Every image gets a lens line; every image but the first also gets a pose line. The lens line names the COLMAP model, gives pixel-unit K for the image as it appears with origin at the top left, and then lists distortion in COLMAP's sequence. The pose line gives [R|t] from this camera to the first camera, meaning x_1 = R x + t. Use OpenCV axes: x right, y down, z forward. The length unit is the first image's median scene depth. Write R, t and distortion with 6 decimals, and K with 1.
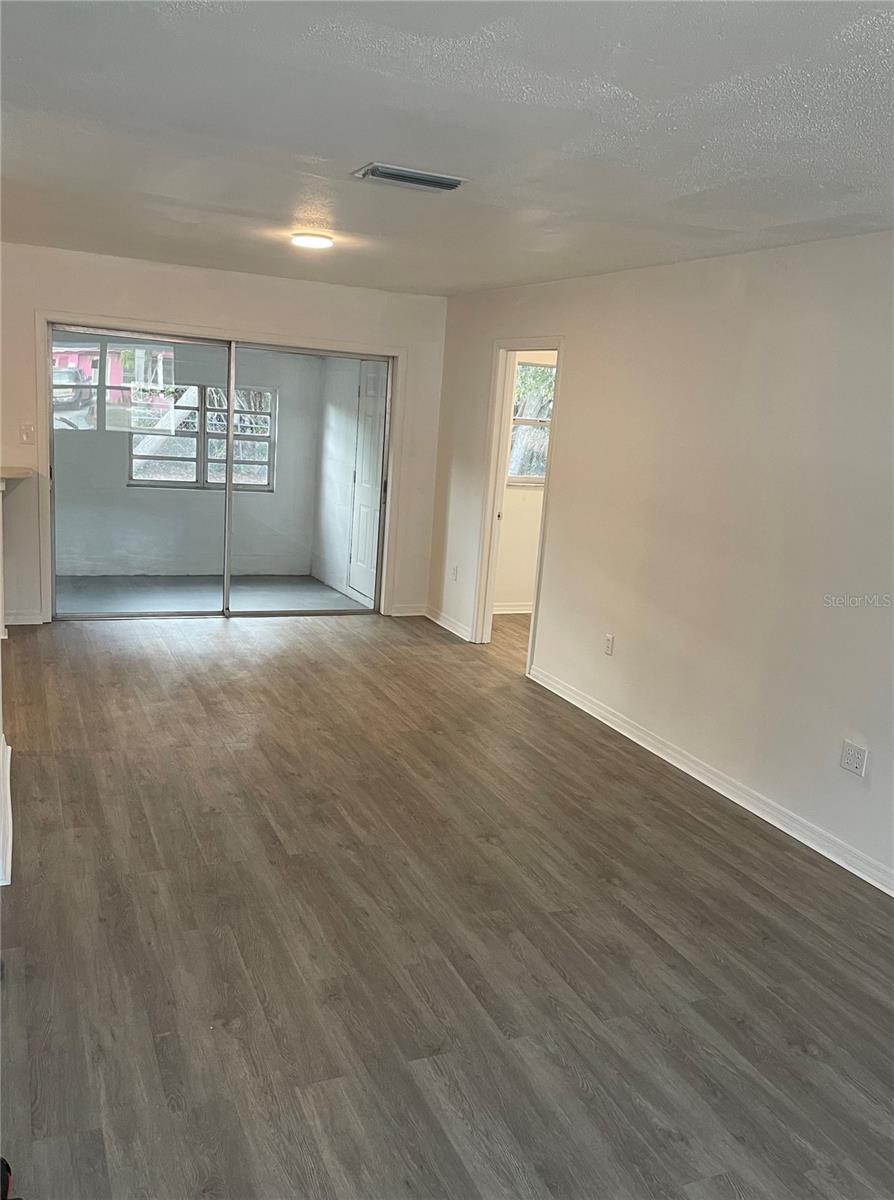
lens RADIAL K [[919.8, 0, 447.0], [0, 919.8, 600.0], [0, 0, 1]] dist [0.115614, -0.110917]
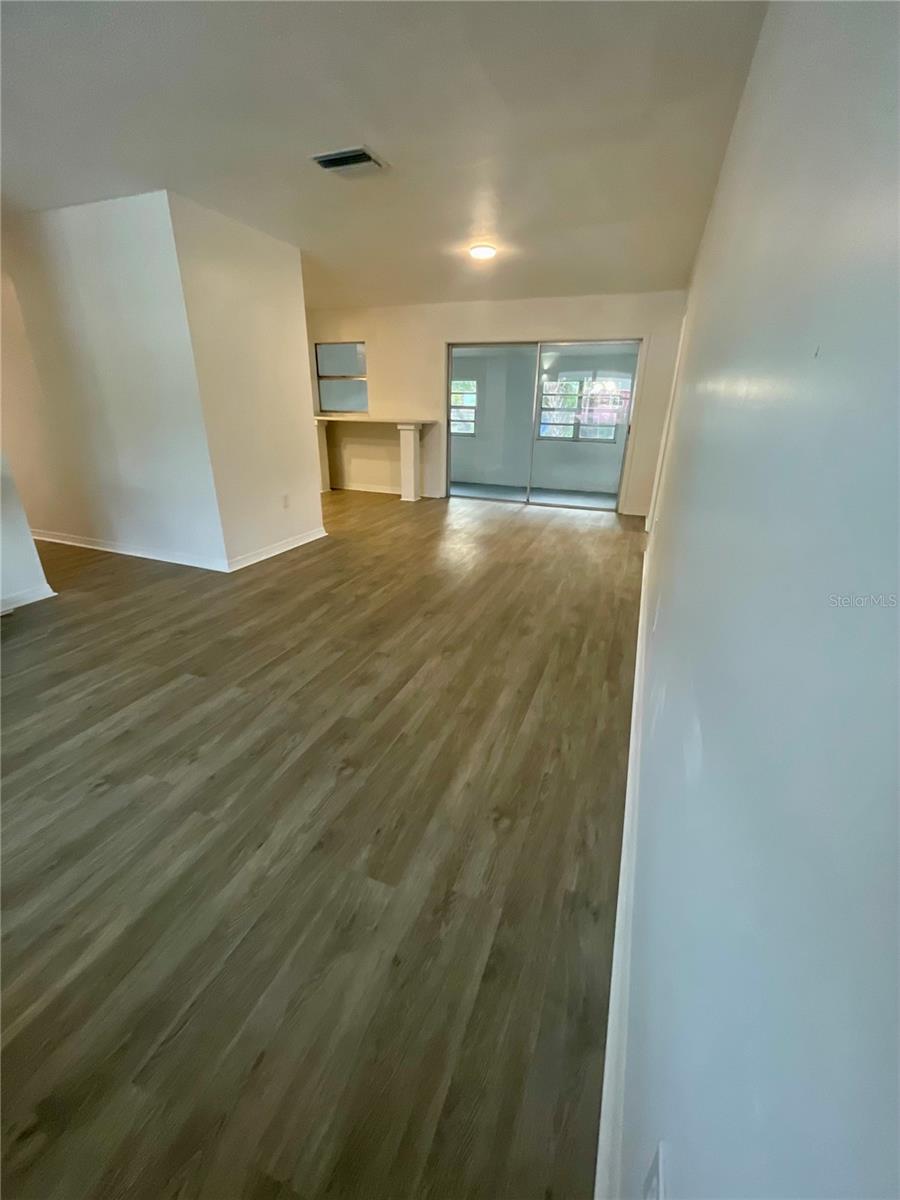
lens RADIAL K [[486.9, 0, 450.0], [0, 486.9, 600.0], [0, 0, 1]] dist [-0.000833, -0.000125]
pose [[0.722909, 0.203307, -0.660355, 0.692598], [-0.111018, 0.977490, 0.179410, 0.101357], [0.681965, -0.056386, 0.729208, 0.513718]]
